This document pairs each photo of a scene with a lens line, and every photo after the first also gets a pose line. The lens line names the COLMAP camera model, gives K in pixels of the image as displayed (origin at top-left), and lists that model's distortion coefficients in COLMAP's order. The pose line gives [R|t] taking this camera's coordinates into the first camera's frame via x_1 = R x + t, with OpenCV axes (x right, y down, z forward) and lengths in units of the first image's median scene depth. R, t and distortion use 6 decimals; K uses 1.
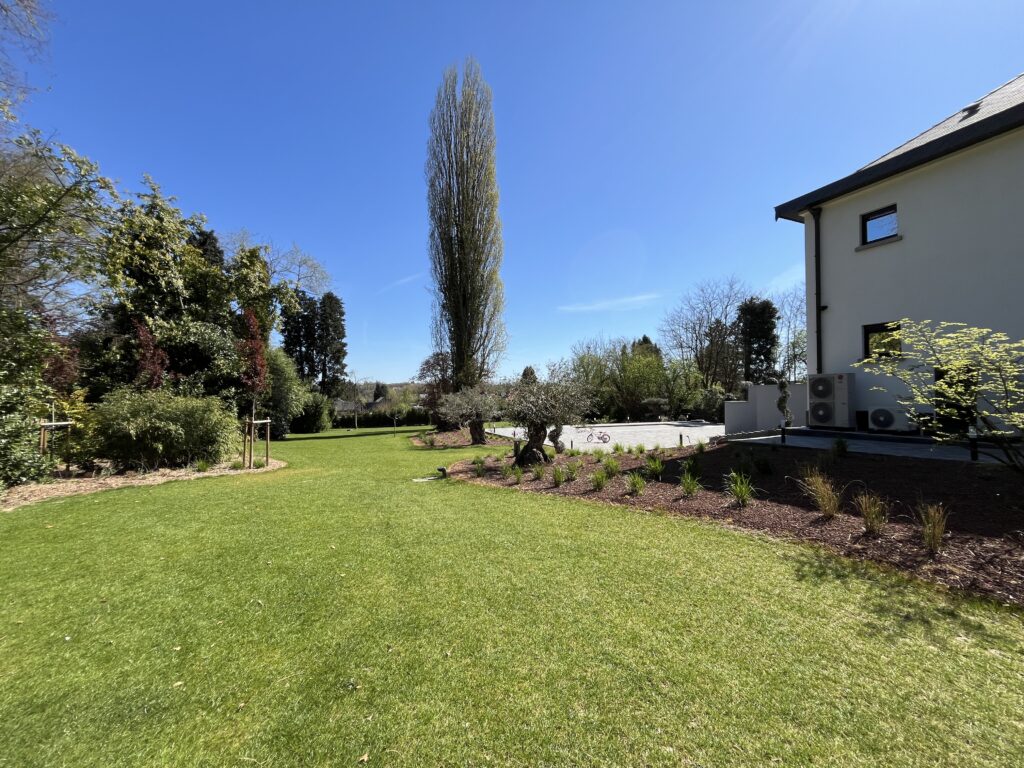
lens RADIAL K [[416.7, 0, 508.4], [0, 416.7, 383.5], [0, 0, 1]] dist [-0.002988, -0.000174]
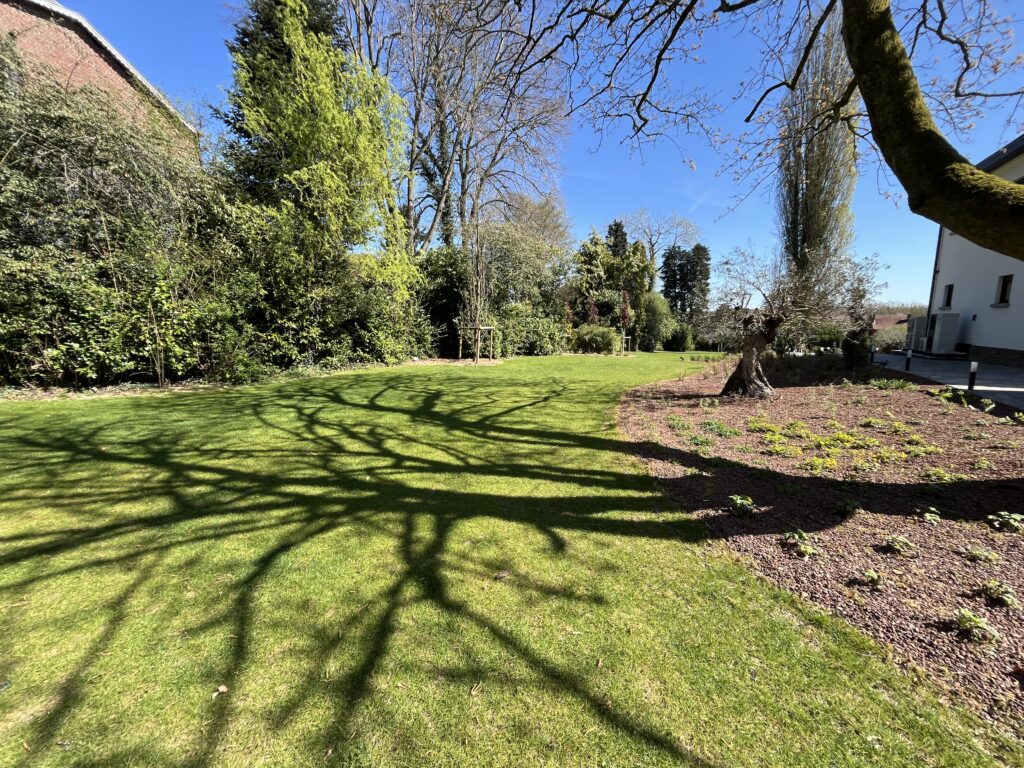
lens RADIAL K [[416.7, 0, 510.9], [0, 416.7, 382.5], [0, 0, 1]] dist [-0.002988, -0.000174]
pose [[0.629212, 0.116749, -0.768415, 0.613526], [0.016663, 0.986400, 0.163513, -0.041583], [0.777055, -0.115688, 0.618710, -0.741459]]
